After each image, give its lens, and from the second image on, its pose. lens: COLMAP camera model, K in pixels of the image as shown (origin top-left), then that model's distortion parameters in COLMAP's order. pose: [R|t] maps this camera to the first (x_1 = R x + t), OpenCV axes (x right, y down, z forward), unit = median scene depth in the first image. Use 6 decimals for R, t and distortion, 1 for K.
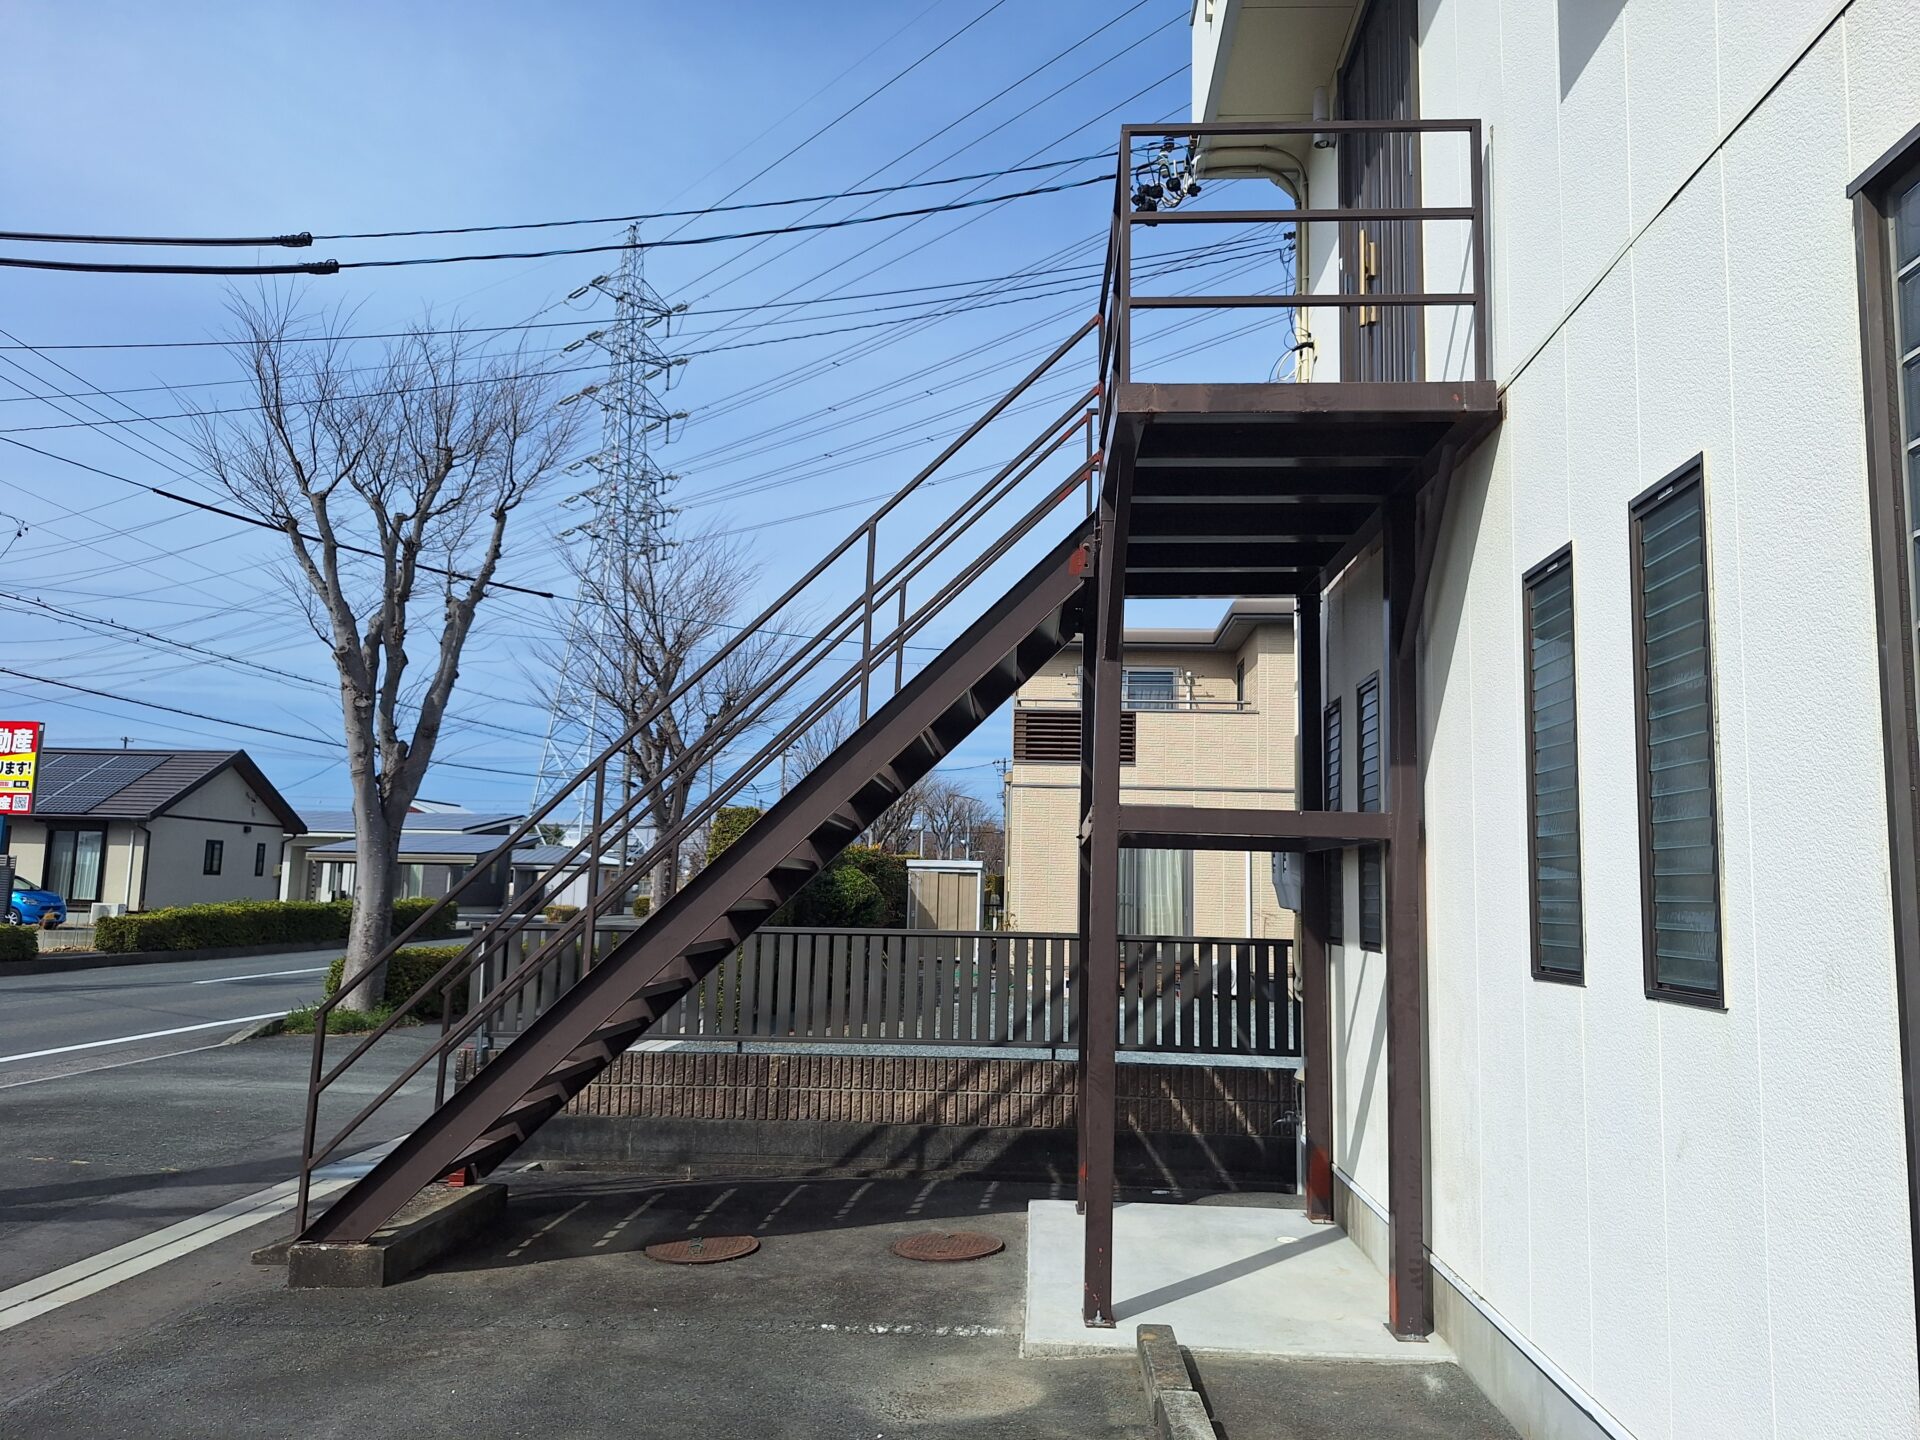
lens RADIAL K [[1340.5, 0, 960.0], [0, 1340.5, 720.0], [0, 0, 1]] dist [0.027855, -0.024107]
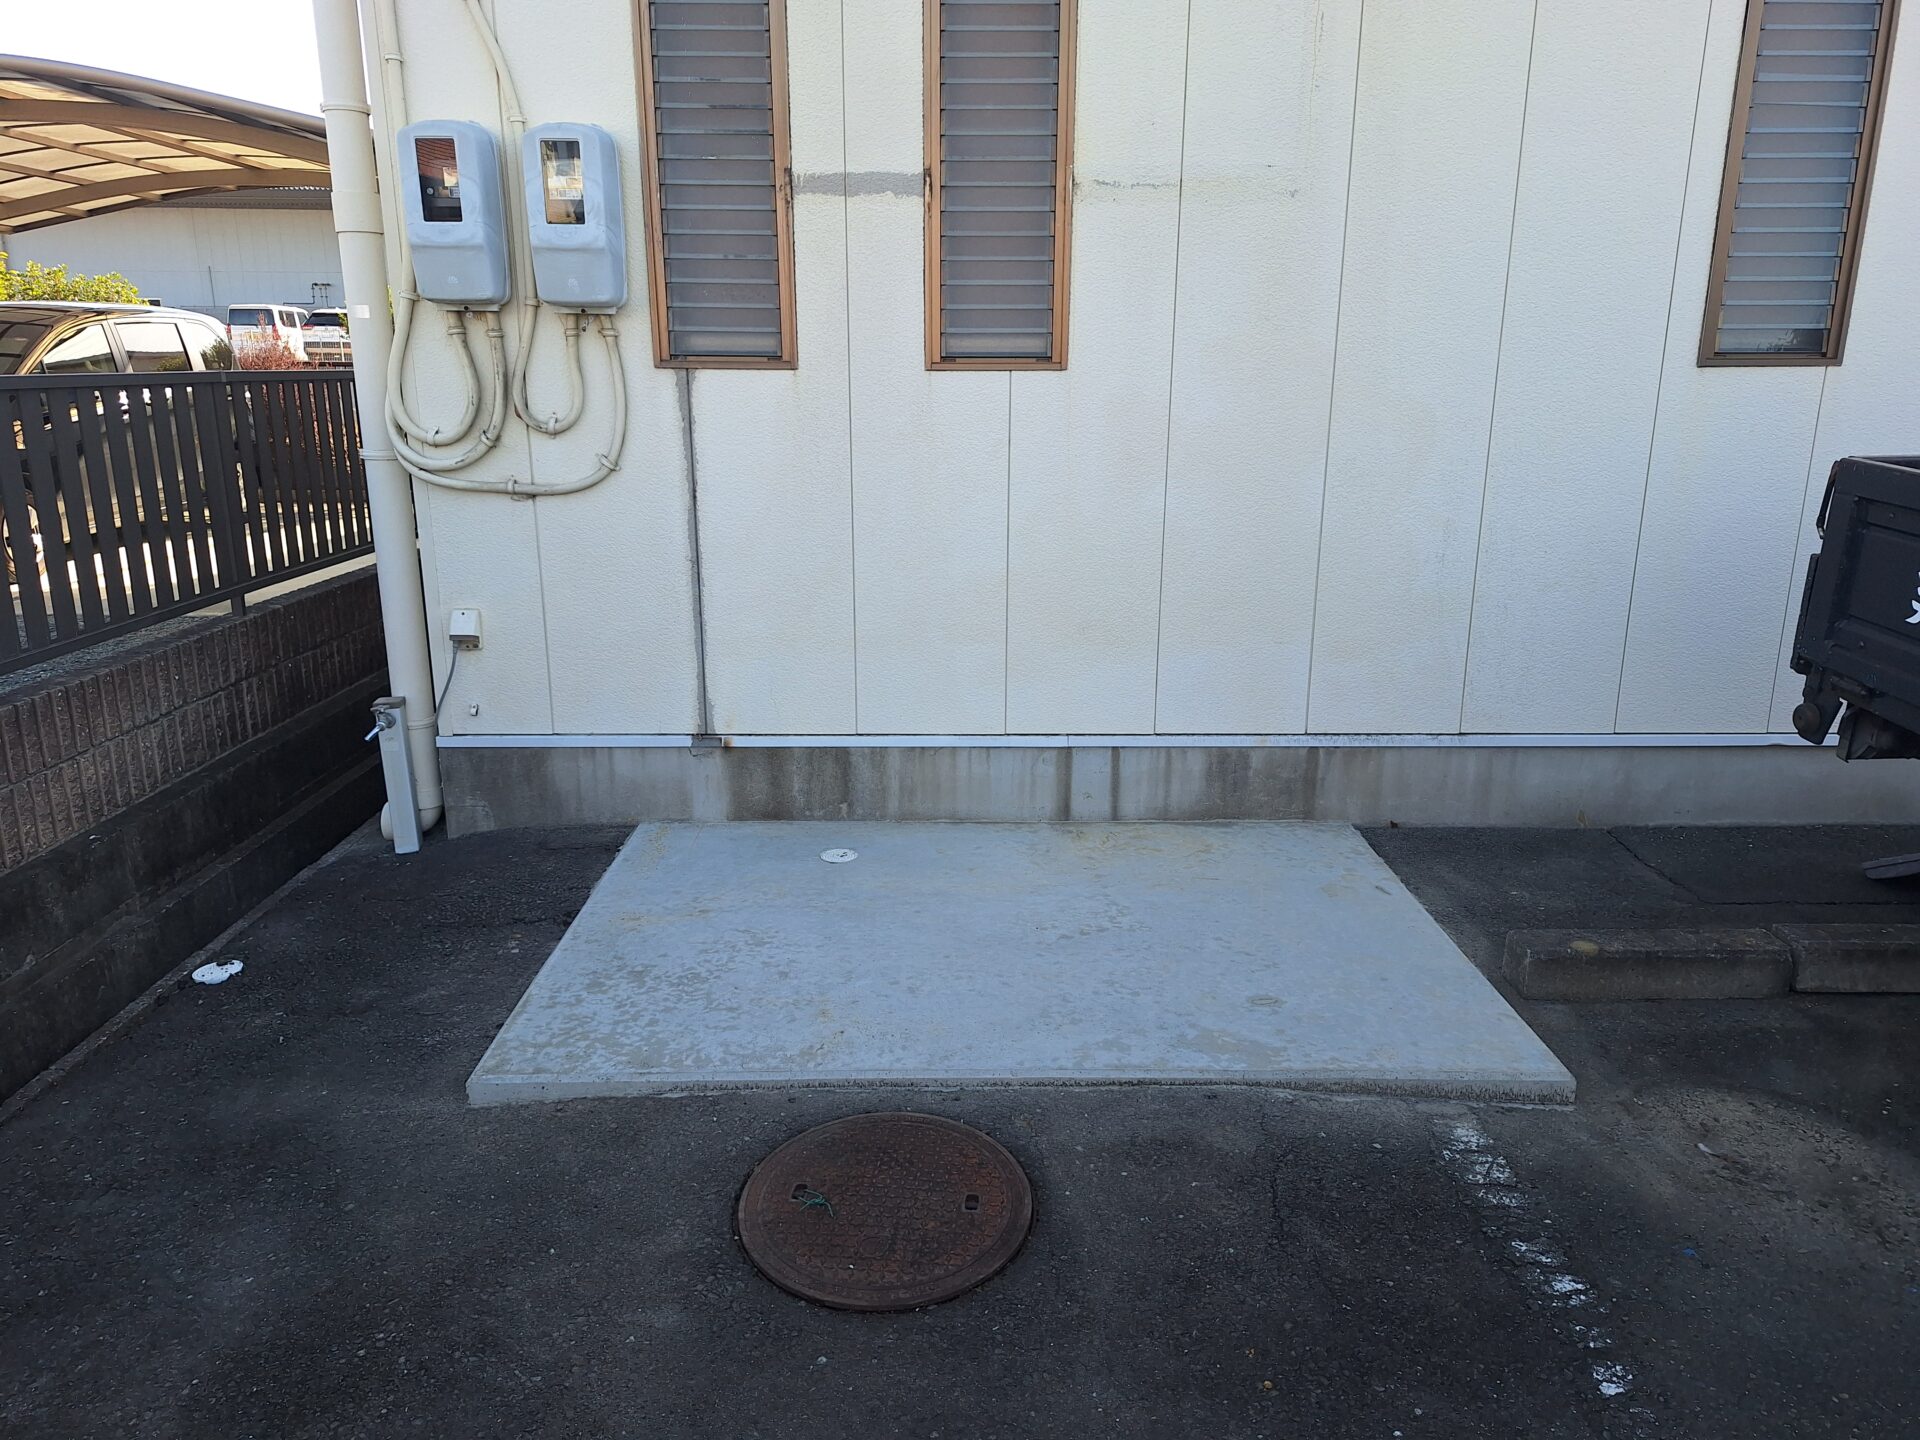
lens RADIAL K [[1413.5, 0, 963.1], [0, 1413.5, 696.9], [0, 0, 1]] dist [0.033660, -0.002825]
pose [[-0.082007, -0.260363, 0.962022, -0.426967], [-0.128332, 0.959996, 0.248875, 0.188563], [-0.988335, -0.103048, -0.112140, 1.257680]]
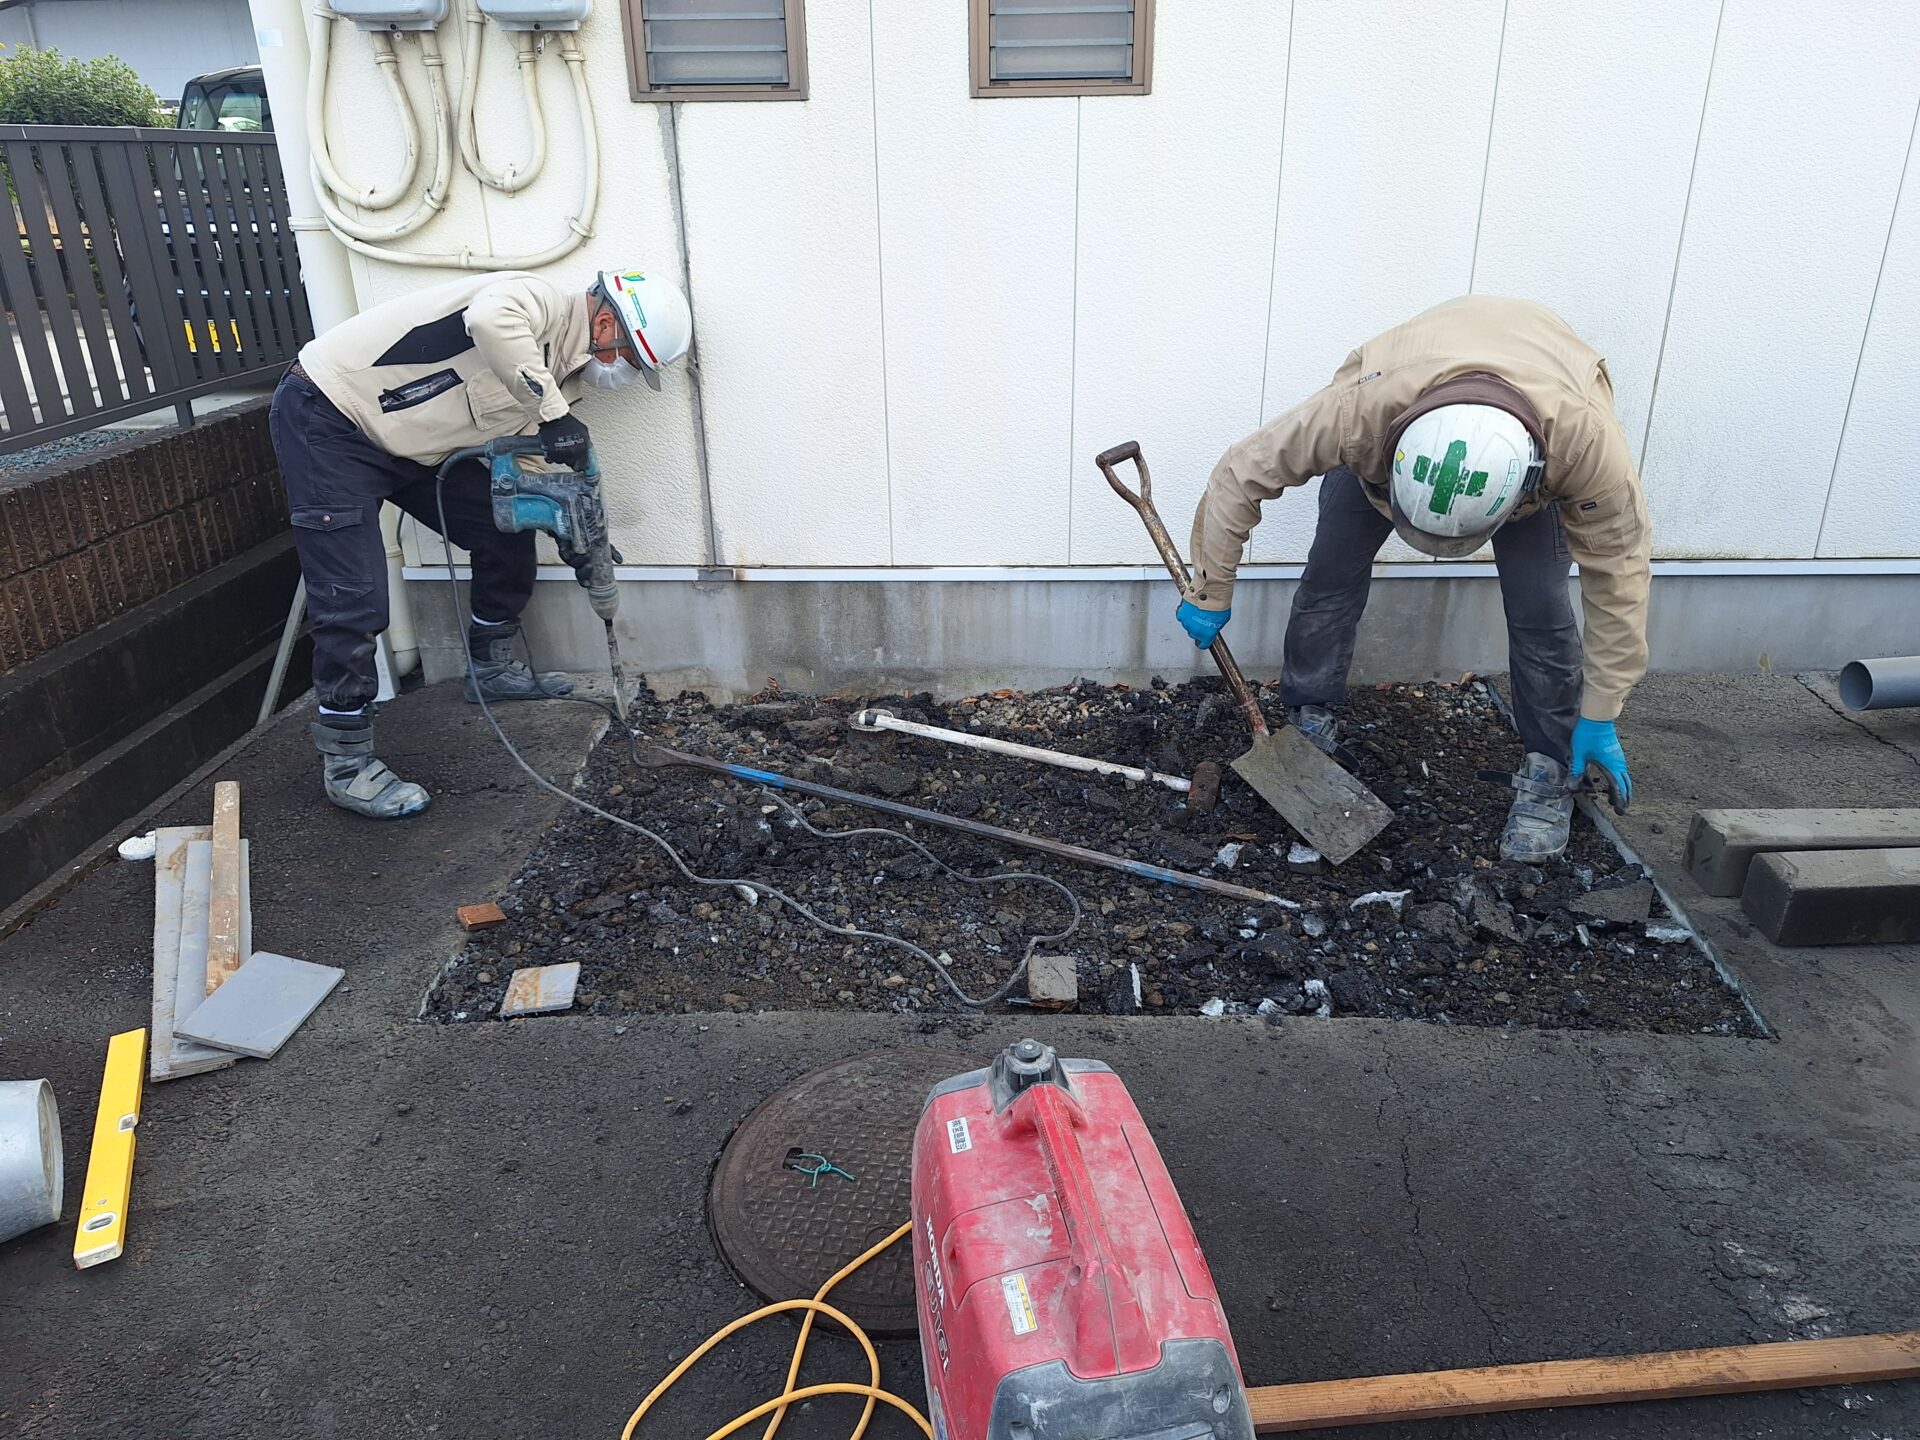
lens RADIAL K [[1388.1, 0, 960.0], [0, 1388.1, 720.0], [0, 0, 1]] dist [0.074847, -0.087158]
pose [[-0.028491, -0.396912, 0.917415, -0.303006], [-0.110087, 0.913450, 0.391778, 0.218062], [-0.993514, -0.089833, -0.069719, 1.234199]]
